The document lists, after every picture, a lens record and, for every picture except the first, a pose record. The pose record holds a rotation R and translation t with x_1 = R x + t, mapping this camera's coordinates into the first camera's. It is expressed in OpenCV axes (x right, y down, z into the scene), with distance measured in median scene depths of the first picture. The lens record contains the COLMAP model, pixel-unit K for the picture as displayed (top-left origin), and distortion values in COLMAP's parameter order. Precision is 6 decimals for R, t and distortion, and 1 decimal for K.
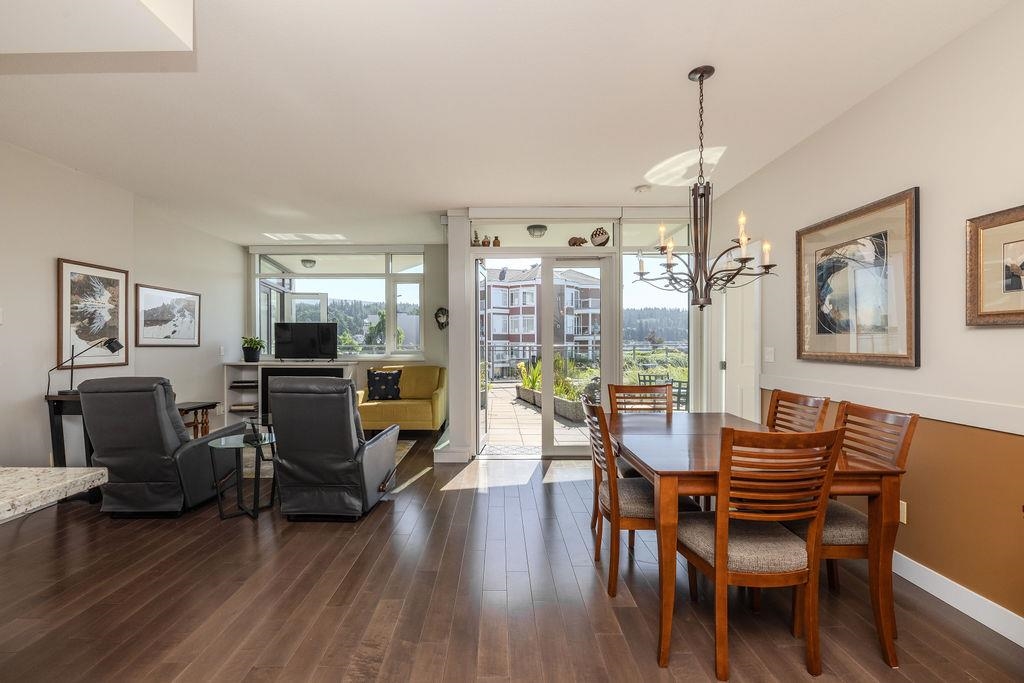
lens RADIAL K [[466.8, 0, 508.2], [0, 466.8, 341.2], [0, 0, 1]] dist [0.001089, 0.000112]
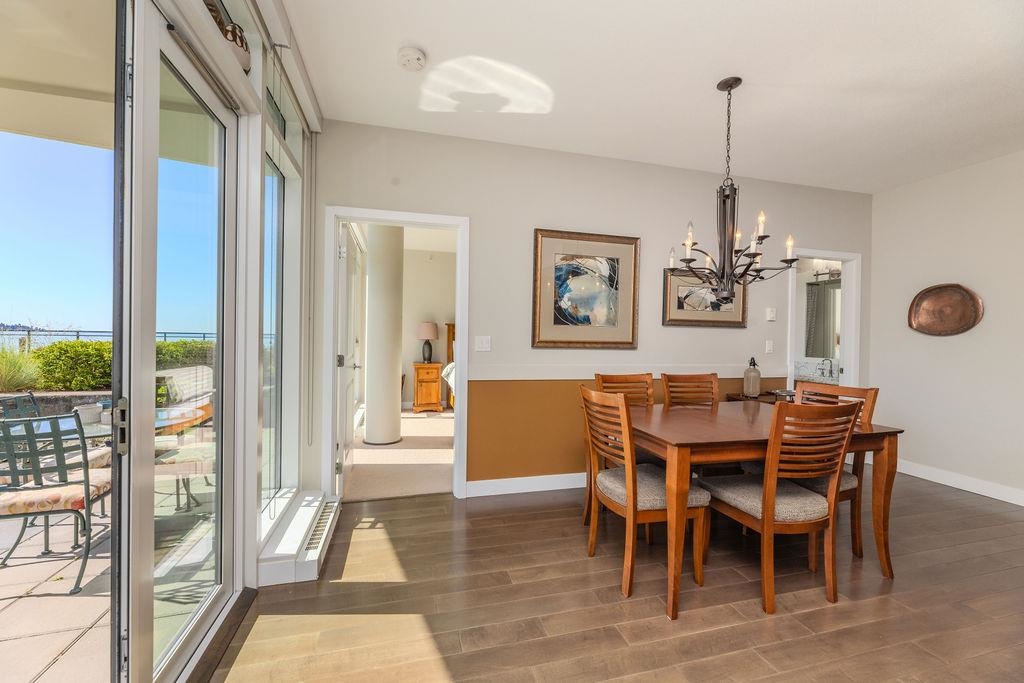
lens RADIAL K [[417.2, 0, 513.7], [0, 417.2, 343.9], [0, 0, 1]] dist [0.000522, -0.000067]
pose [[-0.250058, -0.015608, 0.968105, -0.164728], [-0.018564, 0.999764, 0.011324, 0.011643], [-0.968053, -0.015141, -0.250289, 0.683513]]
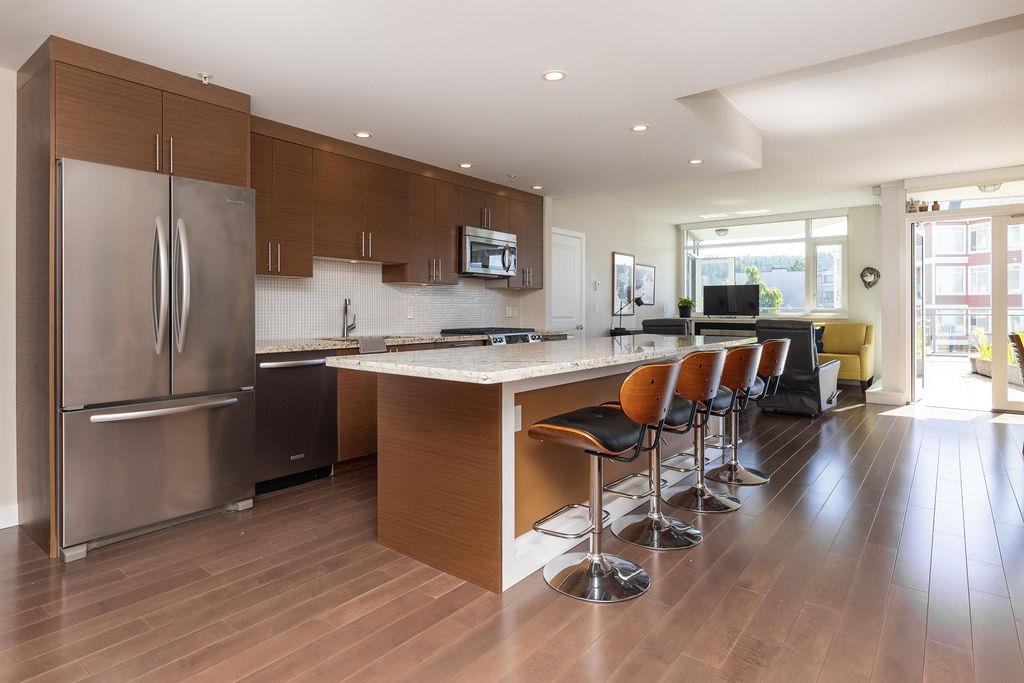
lens RADIAL K [[556.6, 0, 490.8], [0, 556.6, 307.7], [0, 0, 1]] dist [0.002007, -0.000834]
pose [[0.760088, 0.001740, -0.649817, 0.031590], [0.000031, 0.999996, 0.002715, 0.019361], [0.649820, -0.002084, 0.760086, -0.669124]]
